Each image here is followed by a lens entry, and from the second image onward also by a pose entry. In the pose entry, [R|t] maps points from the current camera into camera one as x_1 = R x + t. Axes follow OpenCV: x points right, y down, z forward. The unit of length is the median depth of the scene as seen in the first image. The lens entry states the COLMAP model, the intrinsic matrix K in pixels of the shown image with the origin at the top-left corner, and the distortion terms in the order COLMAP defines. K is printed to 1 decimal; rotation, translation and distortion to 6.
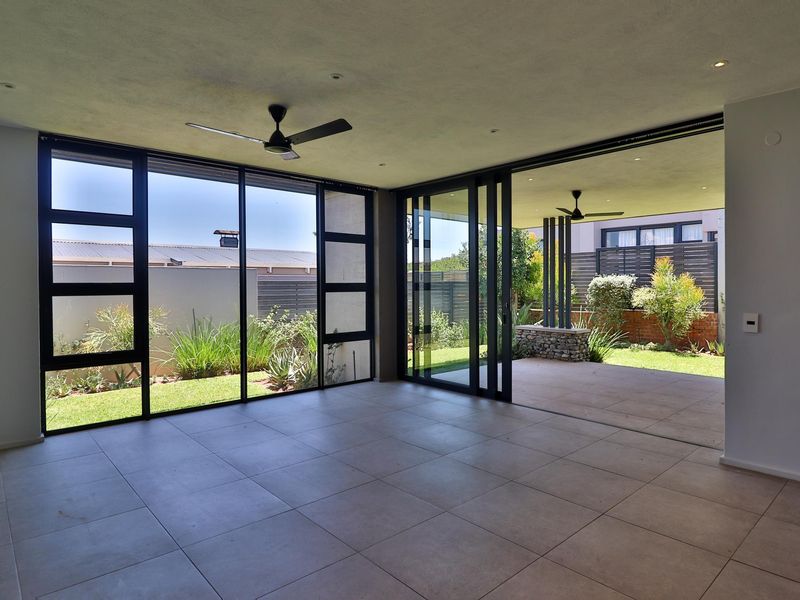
lens RADIAL K [[485.2, 0, 409.6], [0, 485.2, 286.9], [0, 0, 1]] dist [-0.005624, -0.002978]
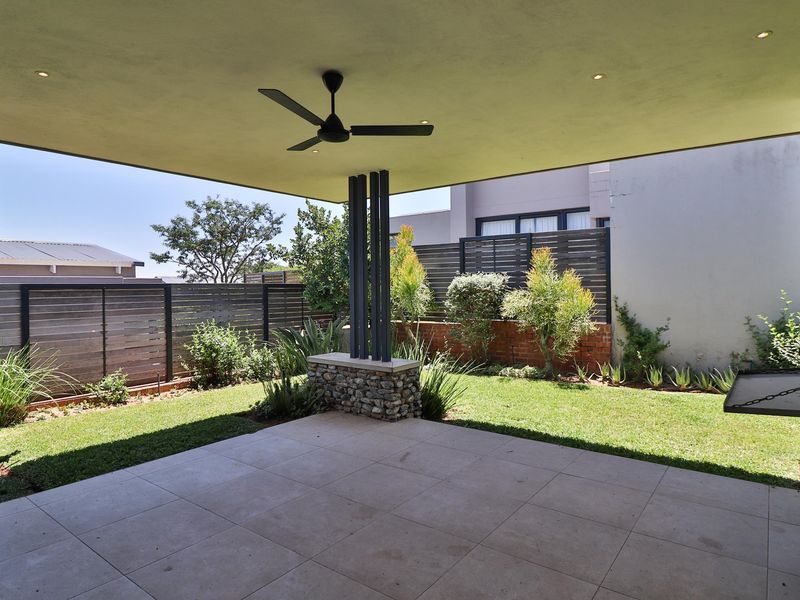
lens RADIAL K [[485.2, 0, 409.6], [0, 485.2, 286.9], [0, 0, 1]] dist [-0.005624, -0.002978]
pose [[0.981844, -0.007334, 0.189548, 0.194136], [0.008500, 0.999950, -0.005339, -0.001072], [-0.189499, 0.006853, 0.981857, 0.329016]]
